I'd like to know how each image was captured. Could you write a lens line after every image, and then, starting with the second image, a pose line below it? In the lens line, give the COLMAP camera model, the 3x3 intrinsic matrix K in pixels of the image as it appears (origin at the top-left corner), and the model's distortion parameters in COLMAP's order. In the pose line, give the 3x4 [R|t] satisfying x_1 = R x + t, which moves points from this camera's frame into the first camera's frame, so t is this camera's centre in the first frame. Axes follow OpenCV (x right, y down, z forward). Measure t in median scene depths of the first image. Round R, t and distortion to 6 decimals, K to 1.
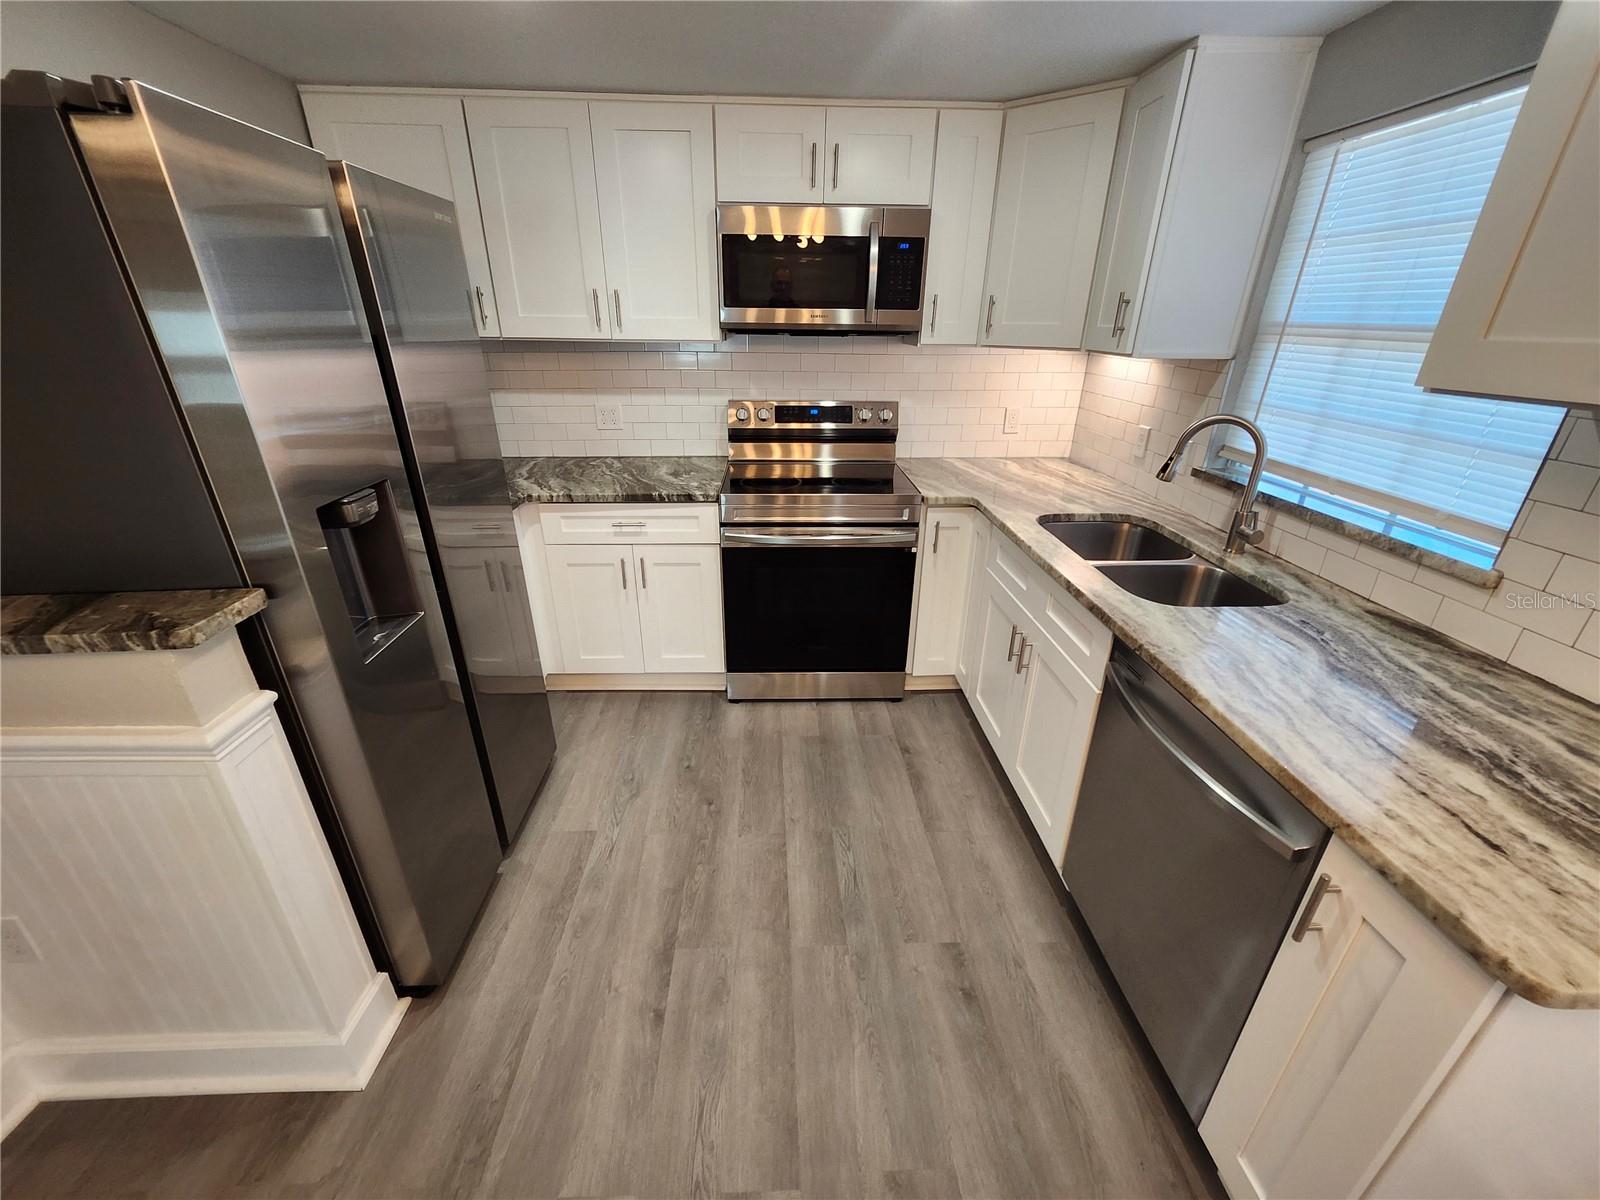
lens RADIAL K [[636.2, 0, 800.0], [0, 636.2, 598.6], [0, 0, 1]] dist [0.004487, -0.000159]
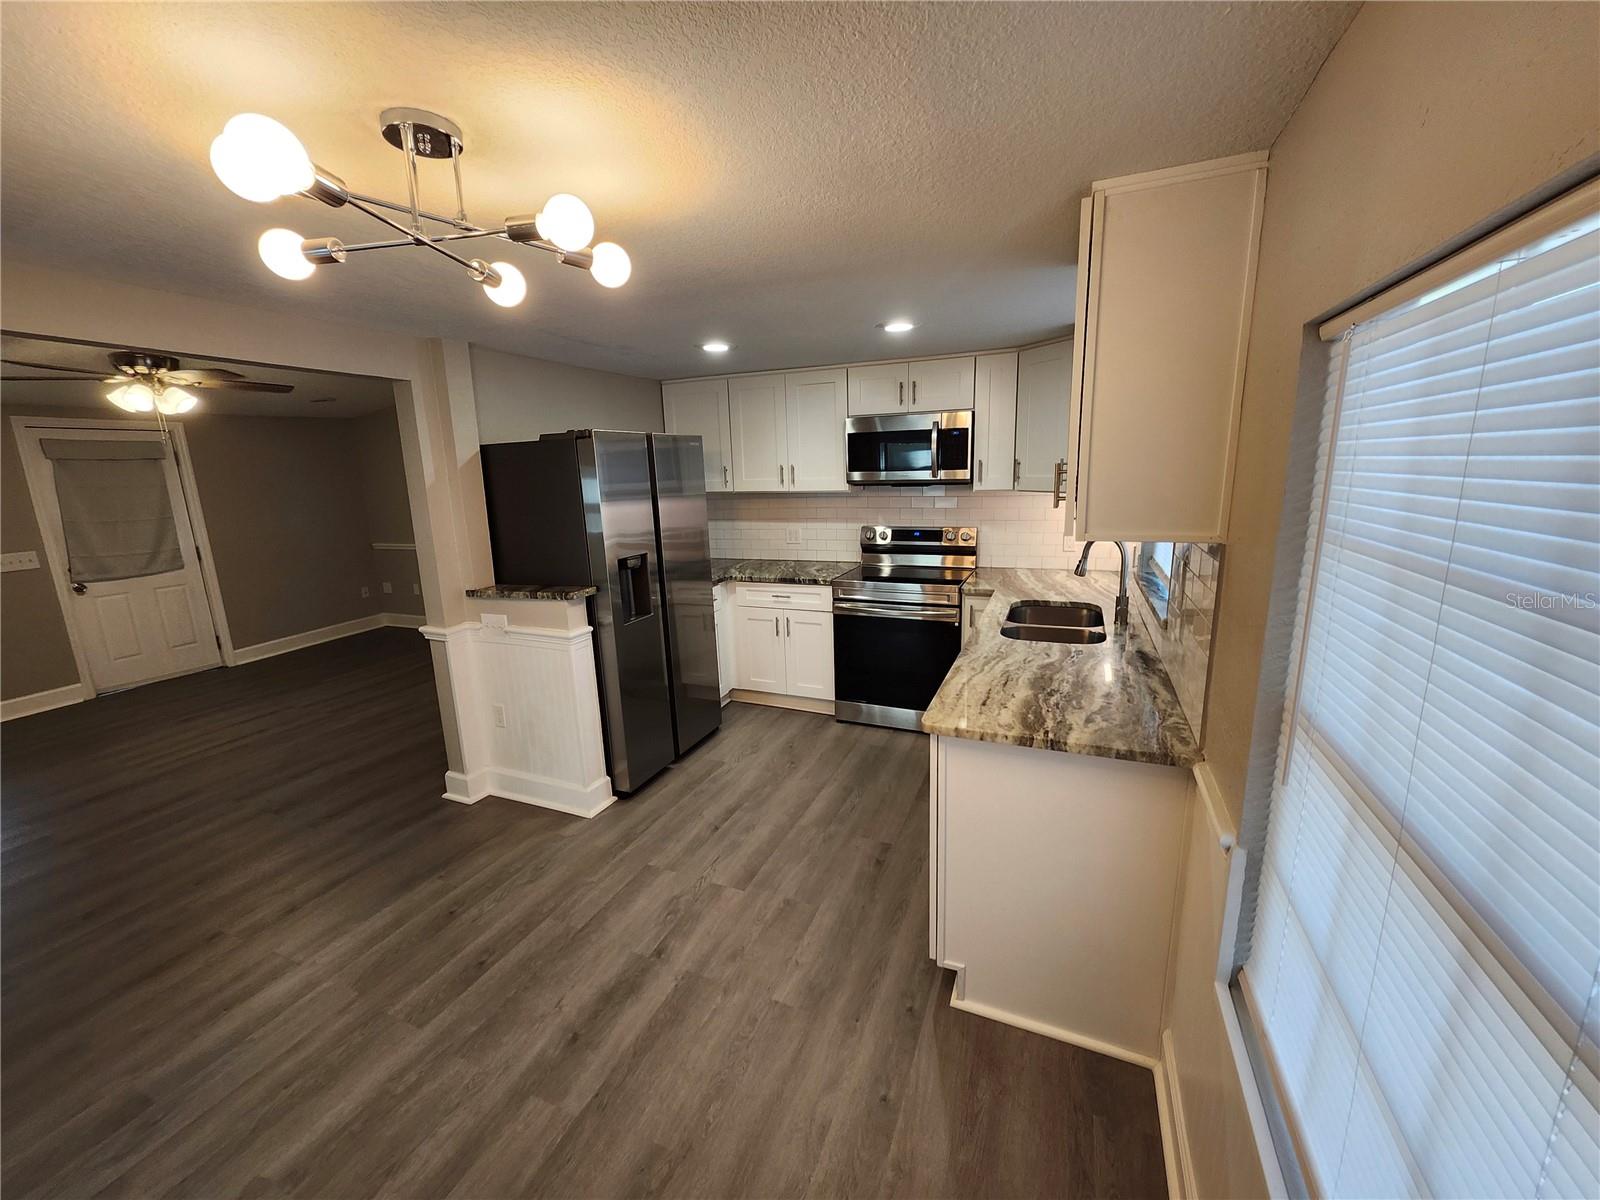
lens RADIAL K [[636.2, 0, 799.1], [0, 636.2, 599.7], [0, 0, 1]] dist [0.004487, -0.000159]
pose [[0.903907, 0.052636, -0.424477, 0.518258], [-0.135617, 0.976464, -0.167709, 0.178285], [0.405659, 0.209160, 0.889771, -0.497231]]
